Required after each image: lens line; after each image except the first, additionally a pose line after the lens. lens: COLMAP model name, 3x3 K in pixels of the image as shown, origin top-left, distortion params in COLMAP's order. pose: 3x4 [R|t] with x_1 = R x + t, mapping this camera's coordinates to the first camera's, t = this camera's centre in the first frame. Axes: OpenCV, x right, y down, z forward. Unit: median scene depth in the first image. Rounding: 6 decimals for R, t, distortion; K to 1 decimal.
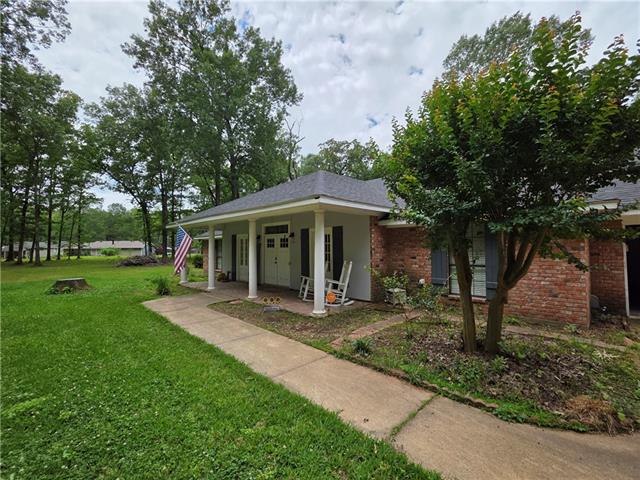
lens RADIAL K [[283.3, 0, 320.0], [0, 283.3, 240.0], [0, 0, 1]] dist [0.016488, 0.000038]
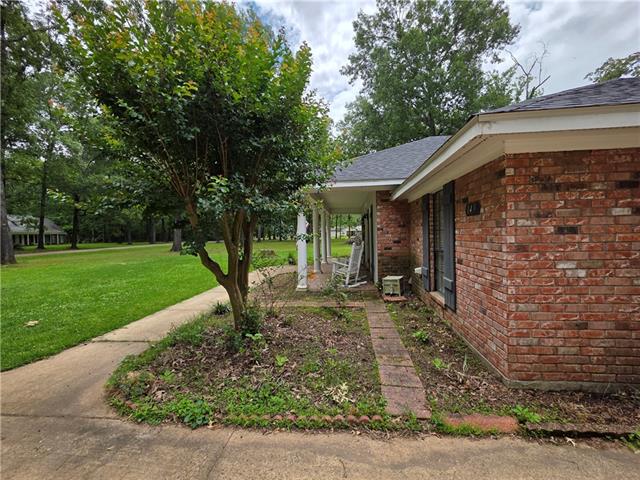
lens RADIAL K [[283.3, 0, 320.0], [0, 283.3, 240.0], [0, 0, 1]] dist [0.016488, 0.000038]
pose [[0.640615, 0.021465, -0.767562, 0.212274], [0.025154, 0.998486, 0.048917, 0.005763], [0.767450, -0.050644, 0.639105, 0.088561]]
